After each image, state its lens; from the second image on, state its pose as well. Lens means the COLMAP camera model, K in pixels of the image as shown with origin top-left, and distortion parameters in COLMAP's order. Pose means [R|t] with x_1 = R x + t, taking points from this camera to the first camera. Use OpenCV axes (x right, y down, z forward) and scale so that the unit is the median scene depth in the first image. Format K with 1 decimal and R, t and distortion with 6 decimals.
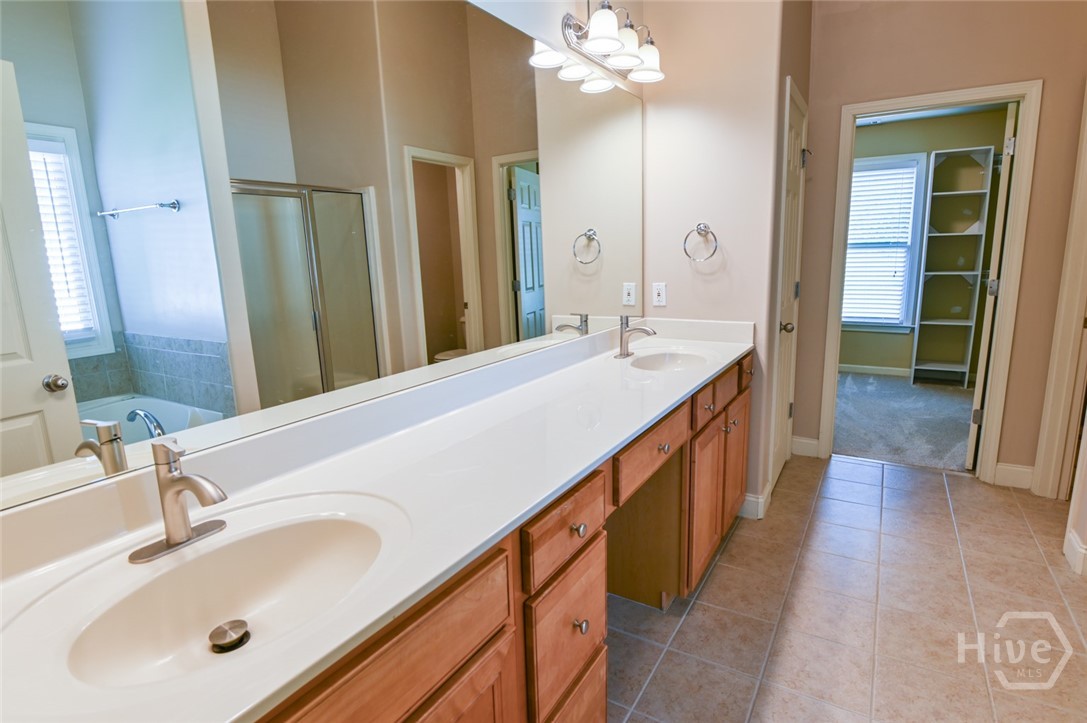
lens RADIAL K [[533.7, 0, 547.4], [0, 533.7, 358.3], [0, 0, 1]] dist [-0.018943, -0.001098]
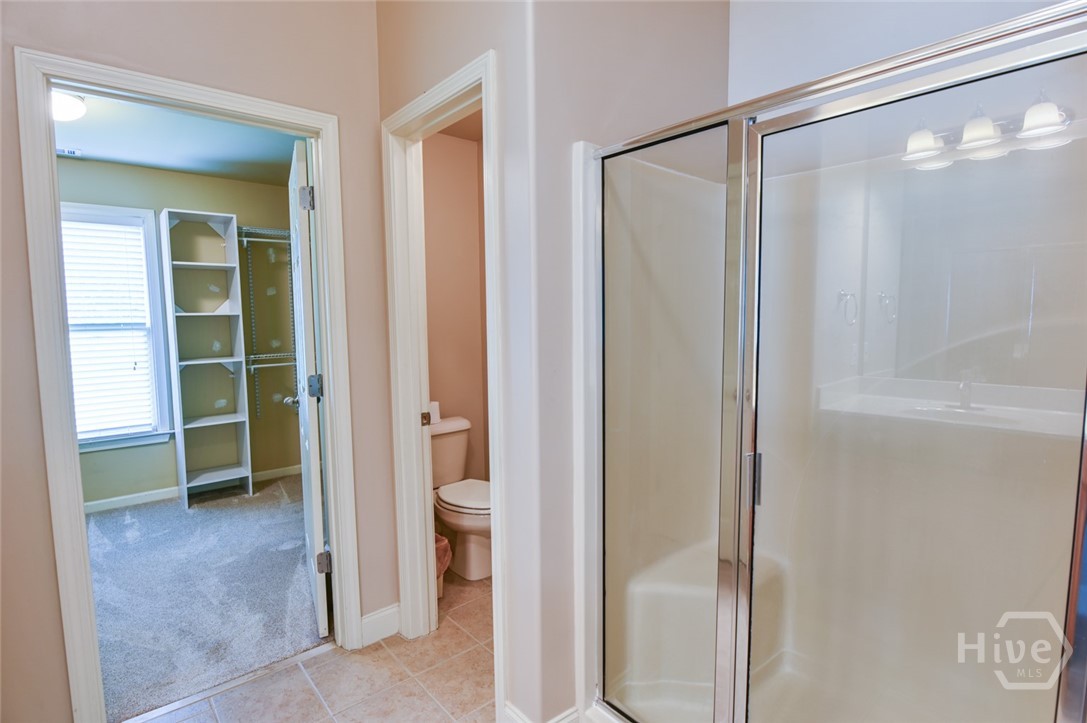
lens RADIAL K [[533.7, 0, 547.4], [0, 533.7, 358.3], [0, 0, 1]] dist [-0.018943, -0.001098]
pose [[0.292094, -0.048733, 0.955147, 0.145279], [0.191683, 0.981420, -0.008545, -0.061721], [-0.936984, 0.185581, 0.296008, 0.283506]]
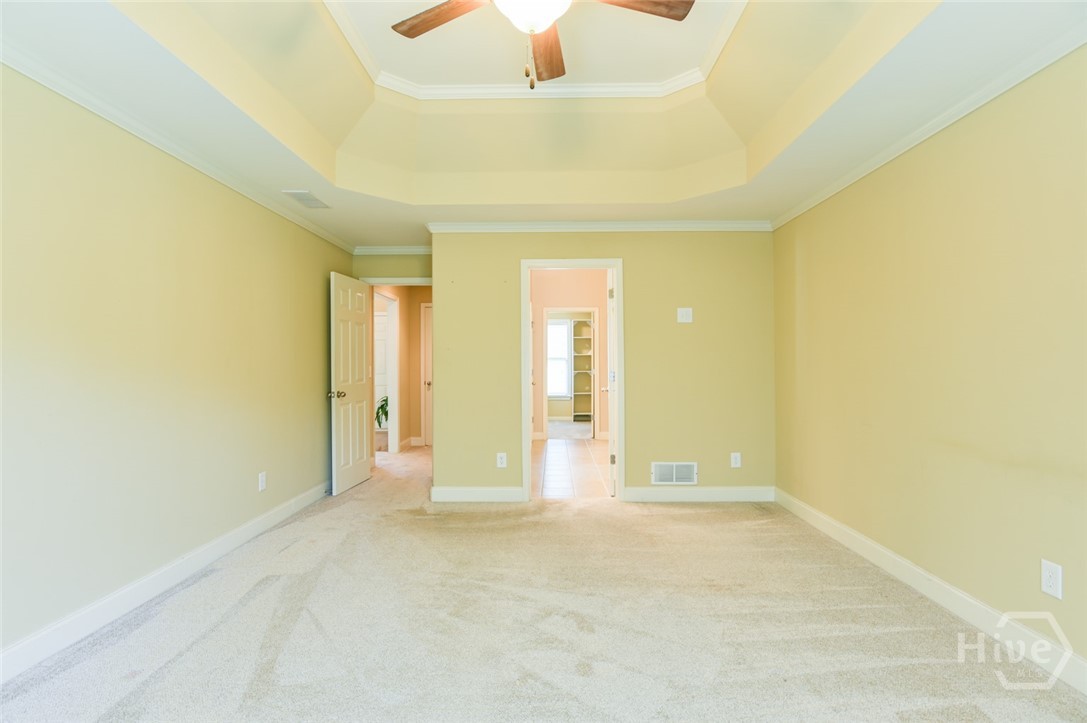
lens RADIAL K [[533.7, 0, 547.4], [0, 533.7, 358.3], [0, 0, 1]] dist [-0.018943, -0.001098]
pose [[0.847777, 0.040203, 0.528826, -0.622809], [0.074330, 0.978274, -0.193532, 0.230659], [-0.525118, 0.203380, 0.826370, -0.885892]]
